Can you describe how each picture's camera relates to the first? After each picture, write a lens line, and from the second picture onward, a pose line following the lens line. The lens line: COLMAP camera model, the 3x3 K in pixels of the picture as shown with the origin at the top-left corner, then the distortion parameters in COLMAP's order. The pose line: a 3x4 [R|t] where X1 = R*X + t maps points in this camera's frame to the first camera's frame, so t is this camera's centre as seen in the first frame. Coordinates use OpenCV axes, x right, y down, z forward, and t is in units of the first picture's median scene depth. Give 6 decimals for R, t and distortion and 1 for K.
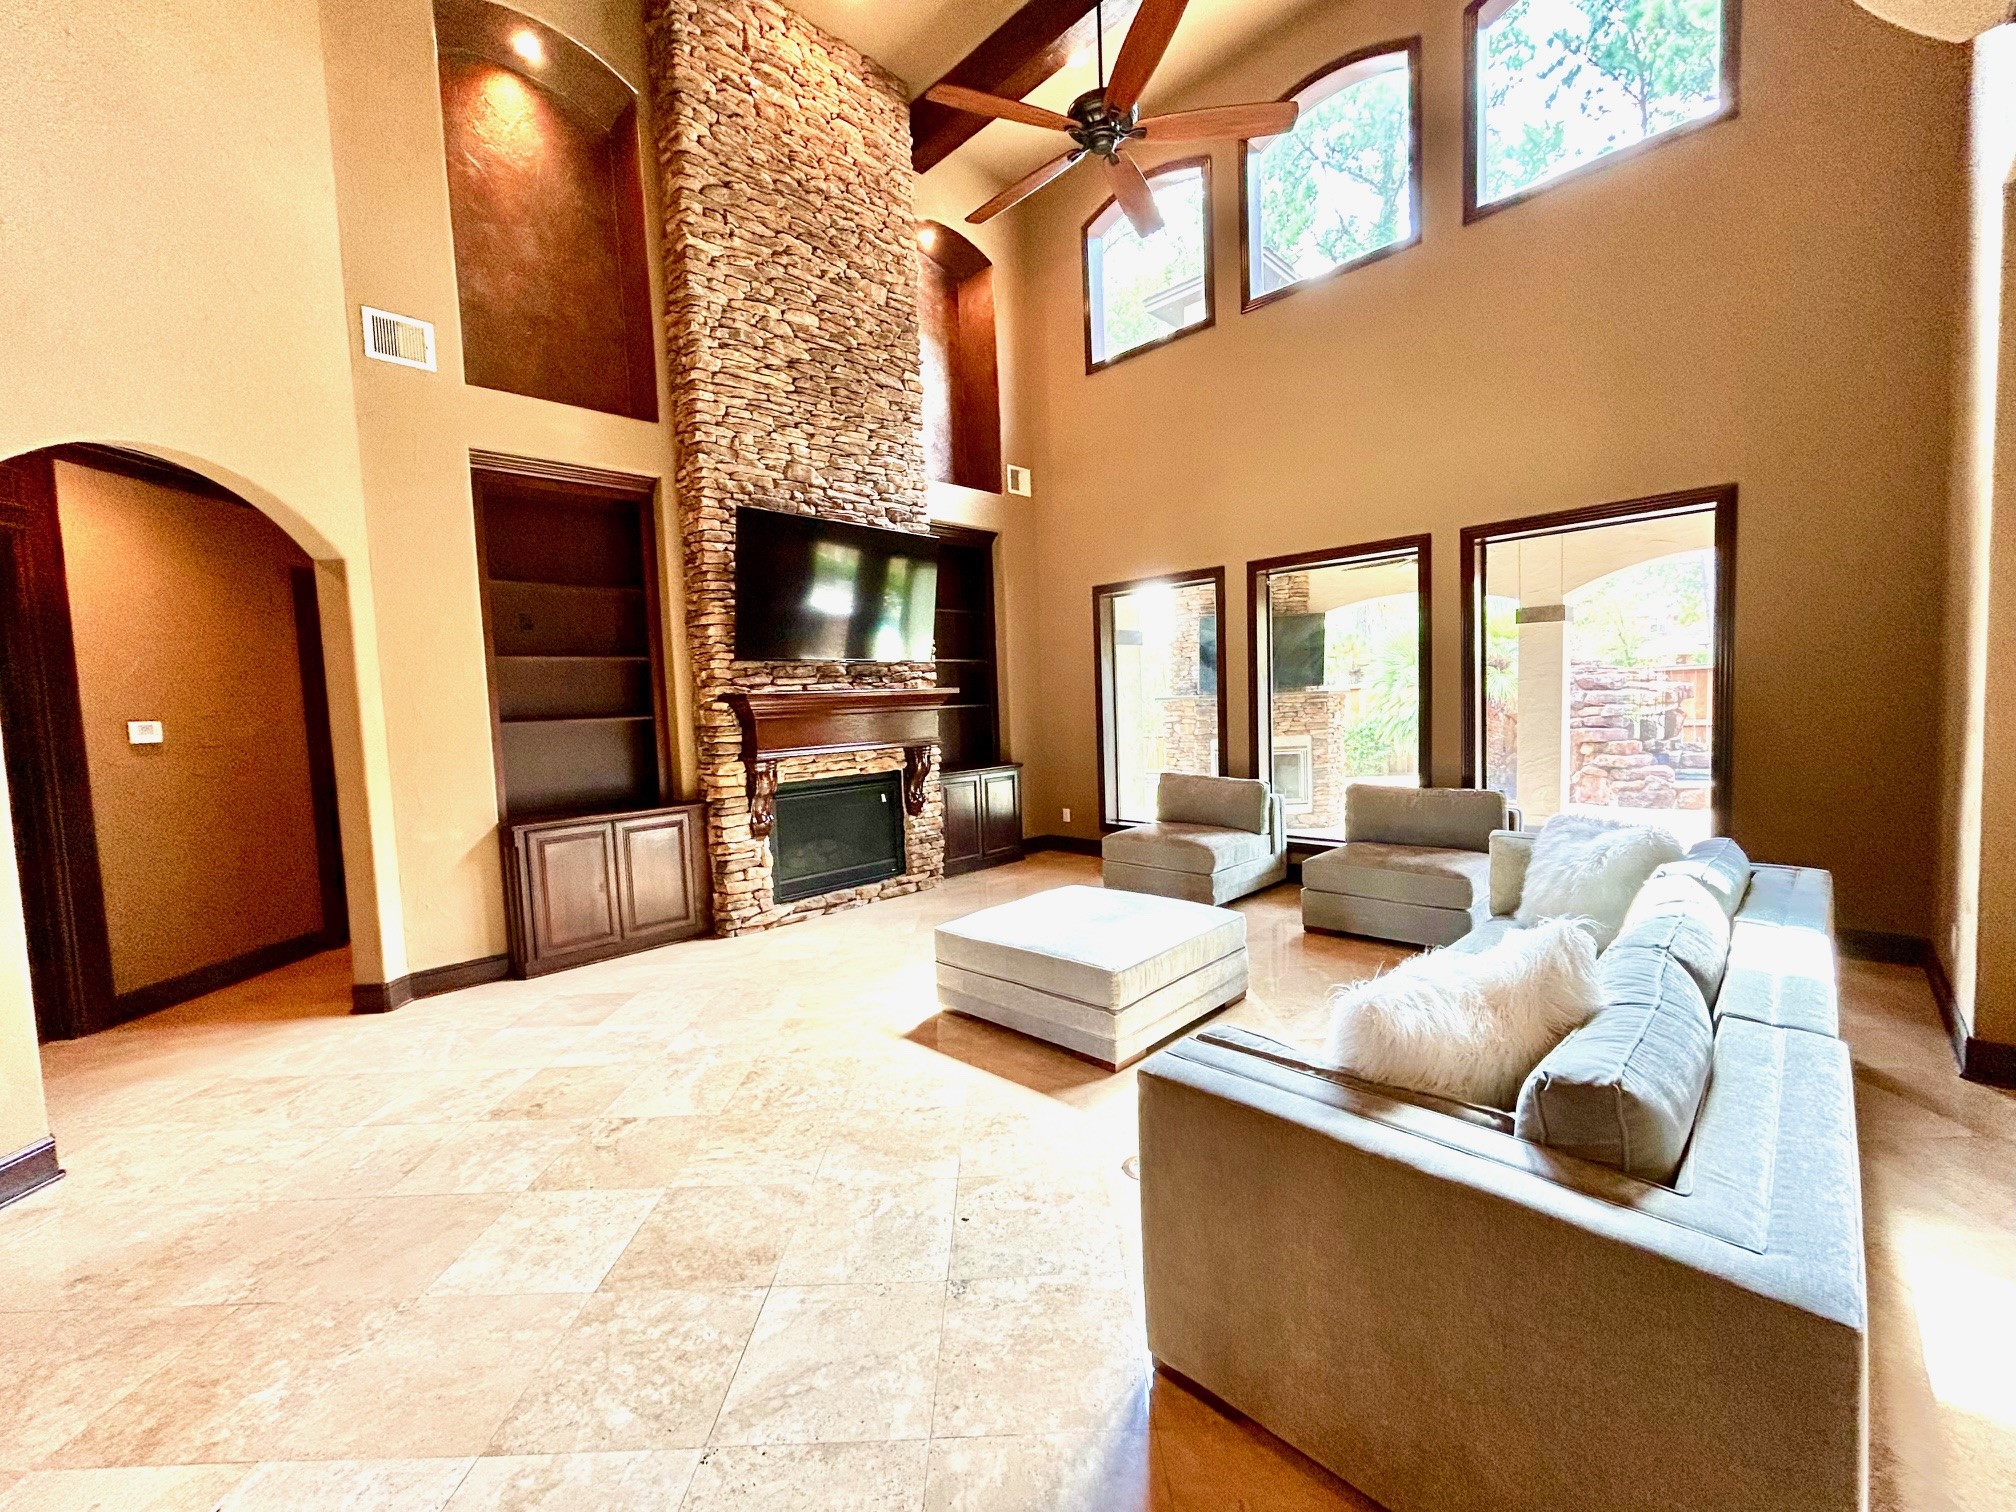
lens RADIAL K [[814.9, 0, 1008.0], [0, 814.9, 756.0], [0, 0, 1]] dist [-0.001557, -0.000155]
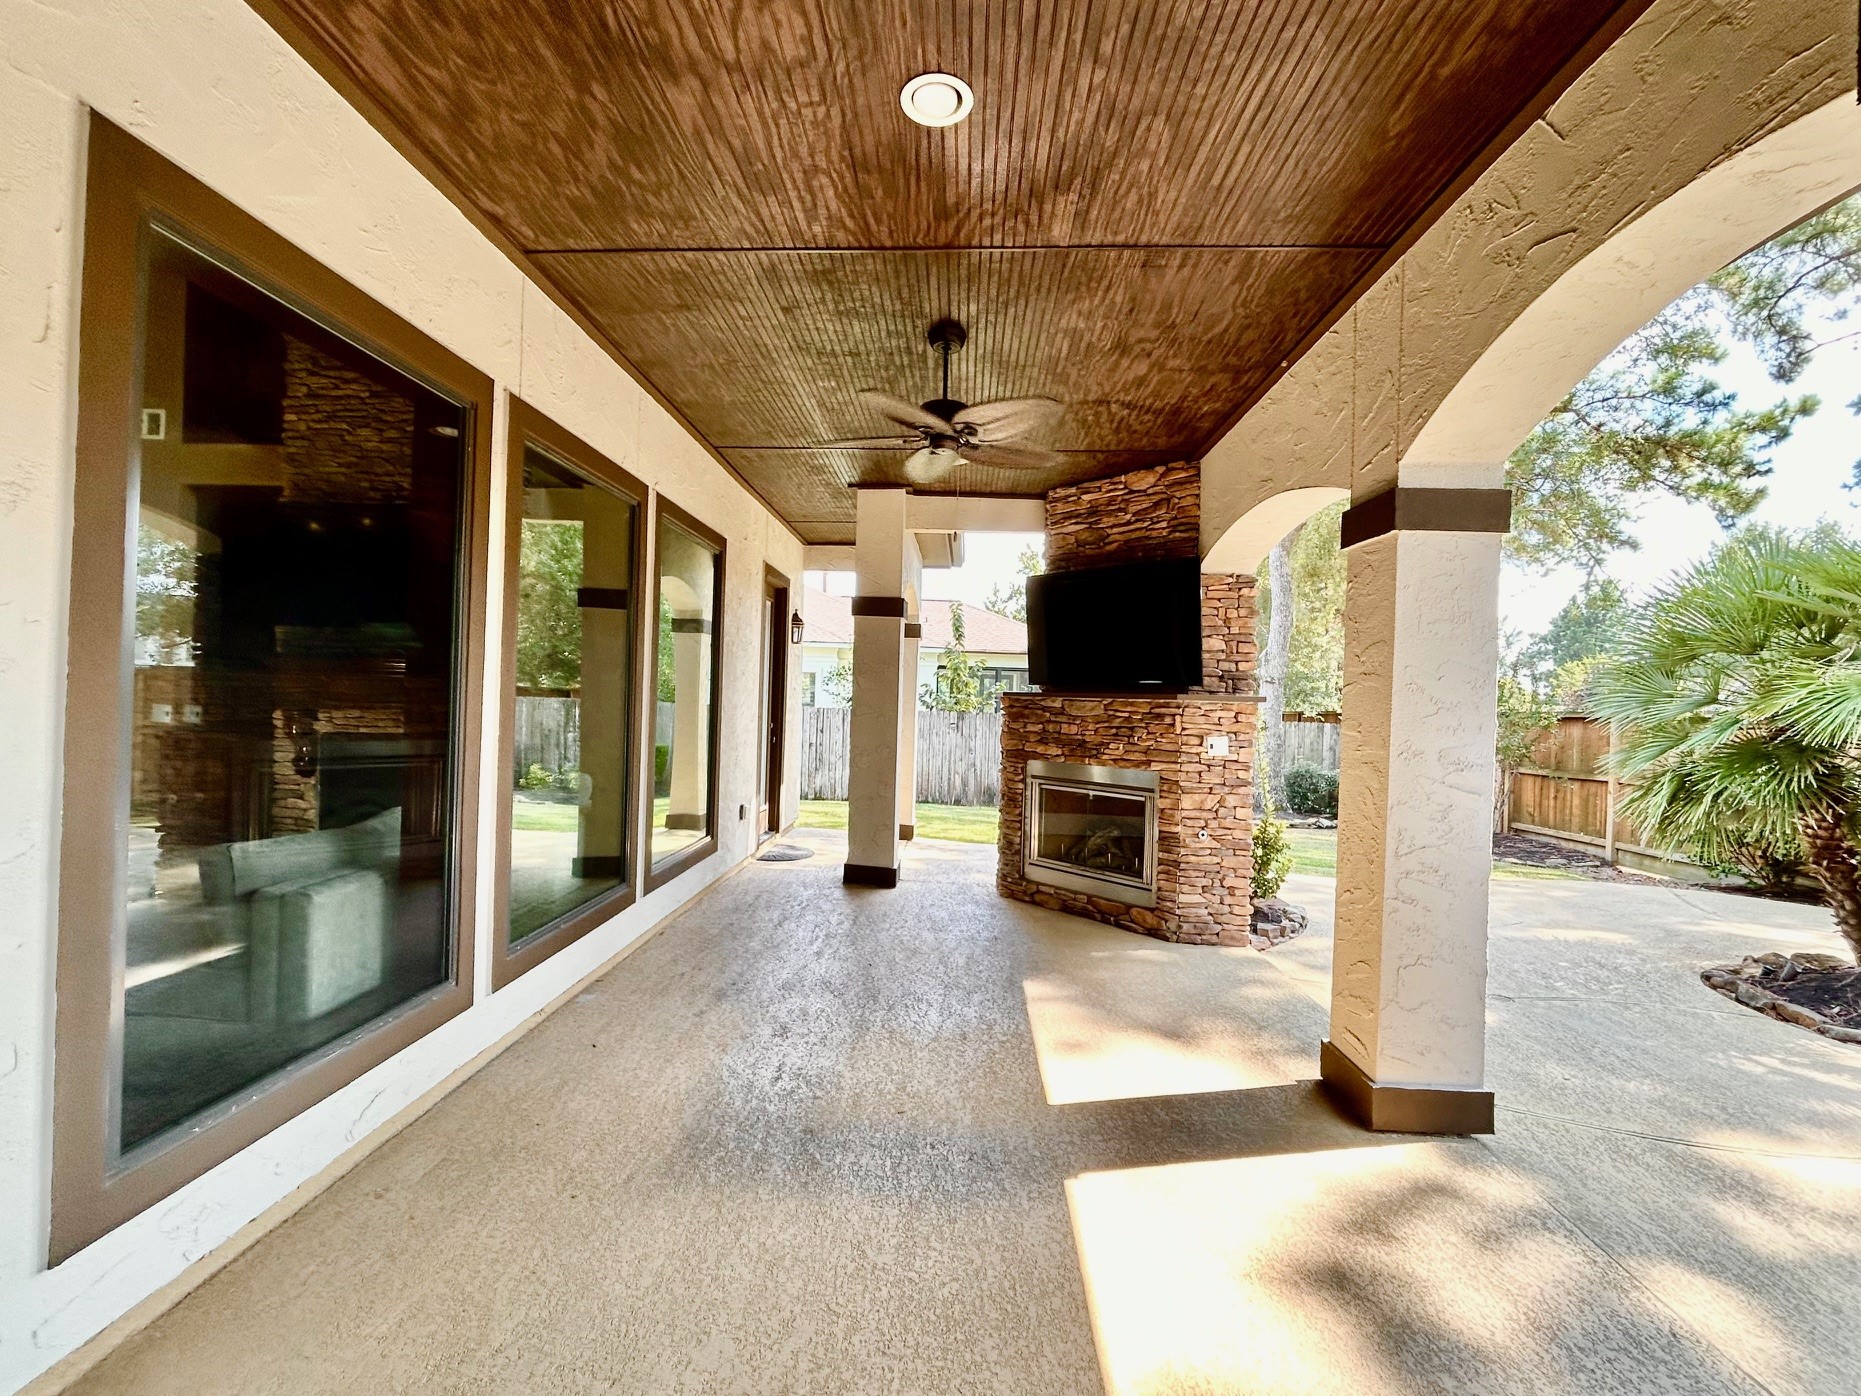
lens RADIAL K [[752.3, 0, 930.5], [0, 752.3, 698.0], [0, 0, 1]] dist [-0.001557, -0.000155]
pose [[0.686085, 0.062568, -0.724826, 1.087302], [-0.105044, 0.994375, -0.013594, -0.090218], [0.719898, 0.085465, 0.688798, 0.875100]]
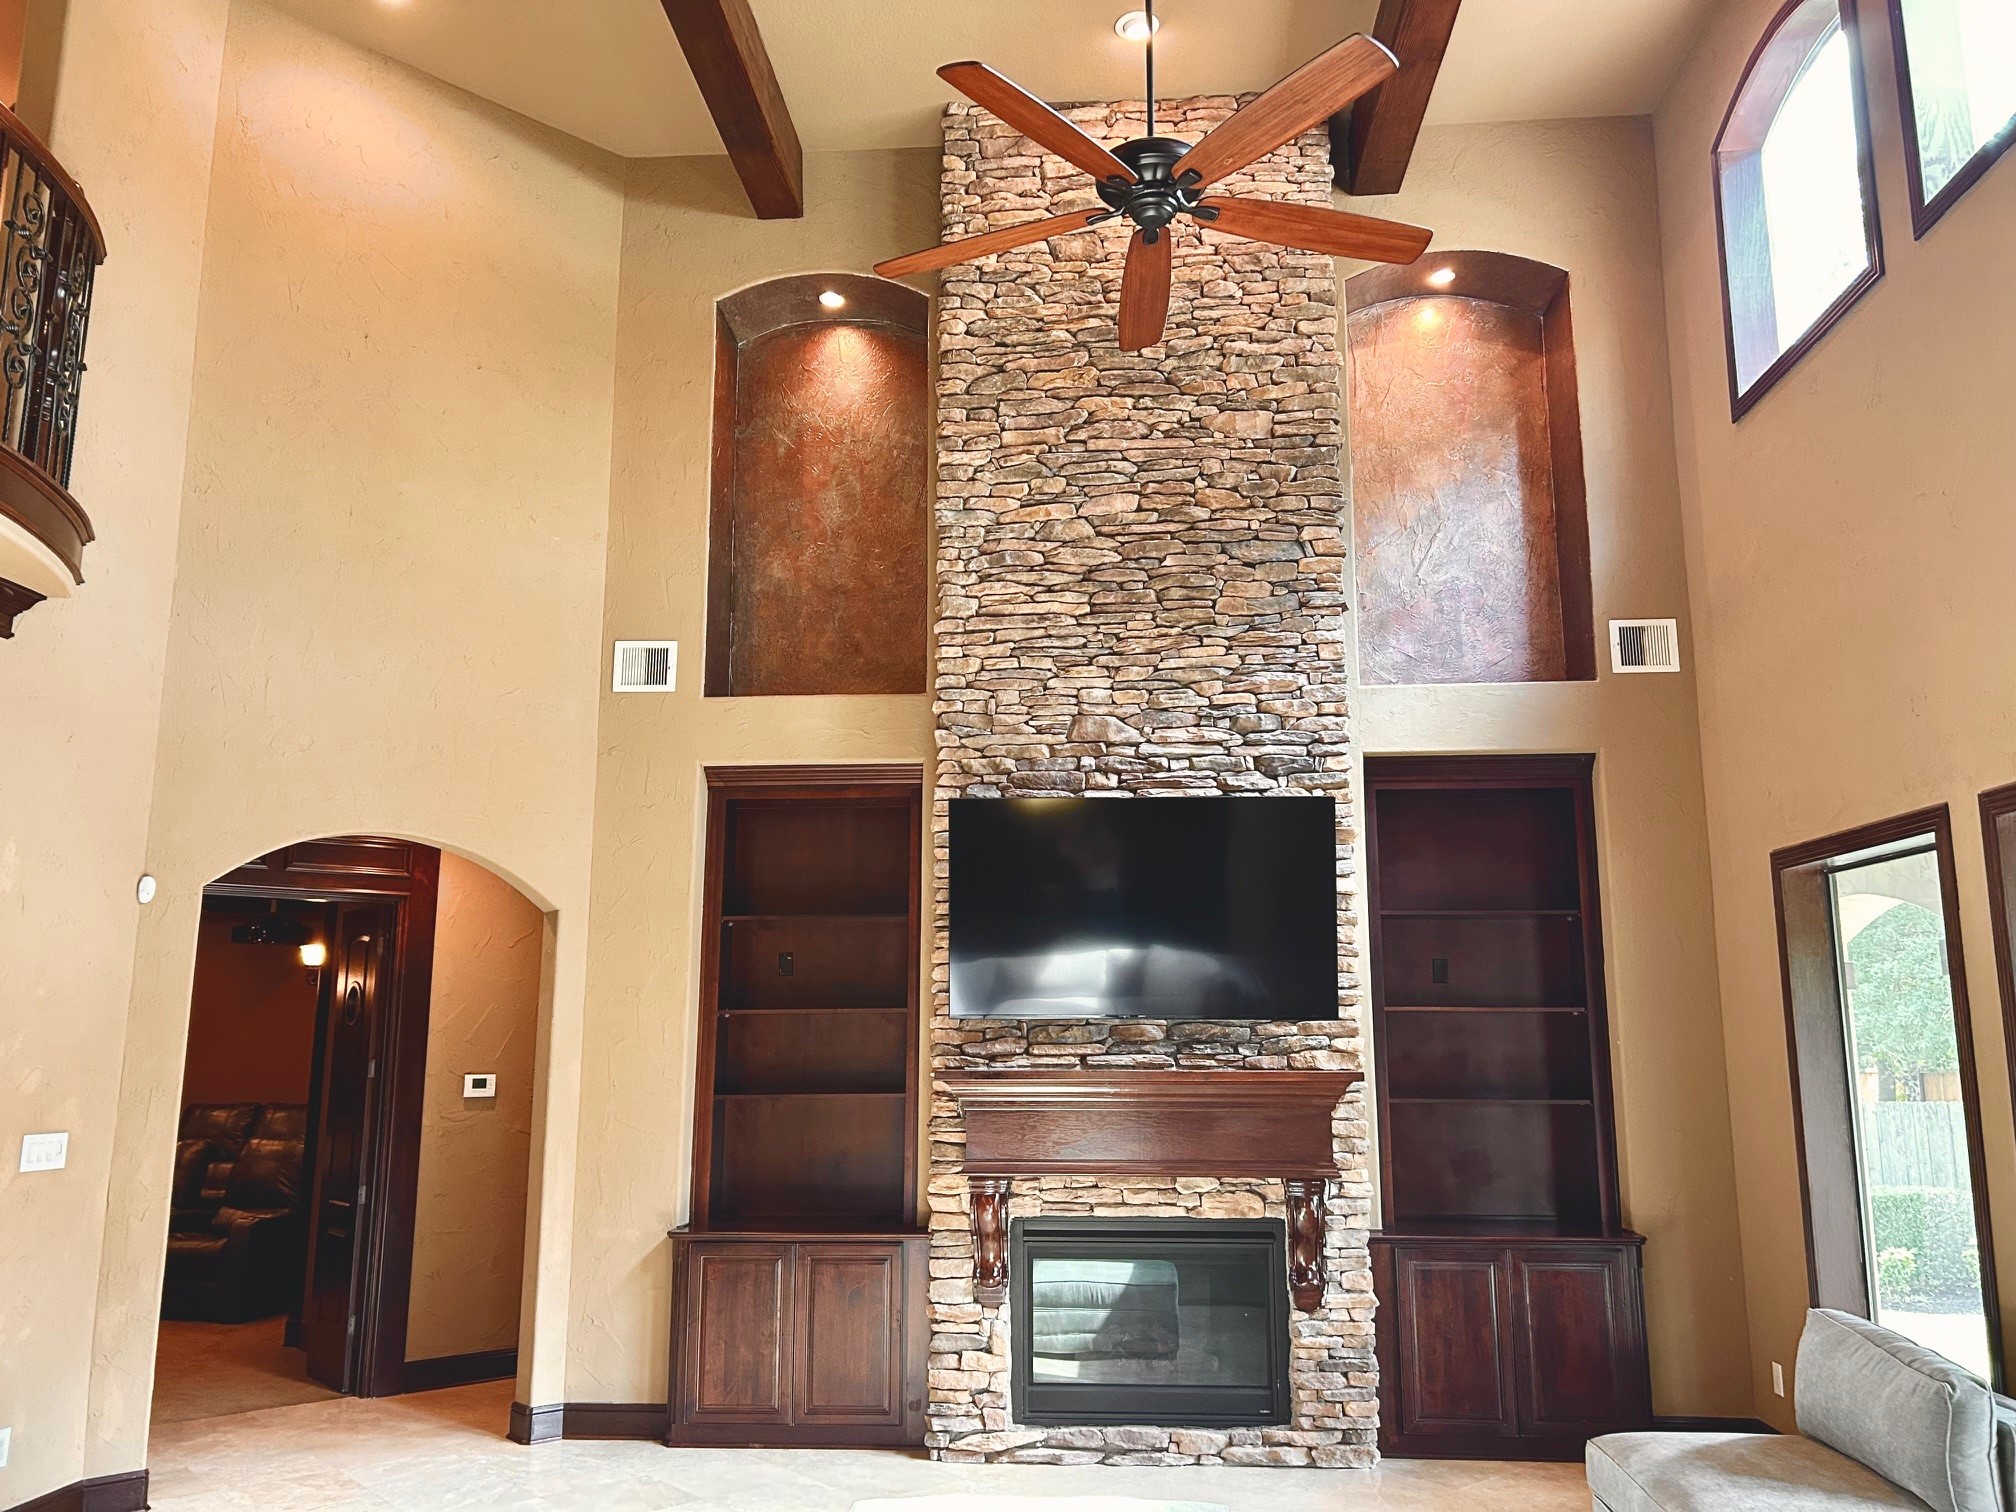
lens RADIAL K [[1511.1, 0, 1008.3], [0, 1511.1, 777.6], [0, 0, 1]] dist [0.114963, -0.196255]
pose [[0.661101, -0.090727, -0.744791, 0.609175], [-0.076395, 0.979364, -0.187112, -0.075982], [0.746398, 0.180598, 0.640527, 0.175777]]
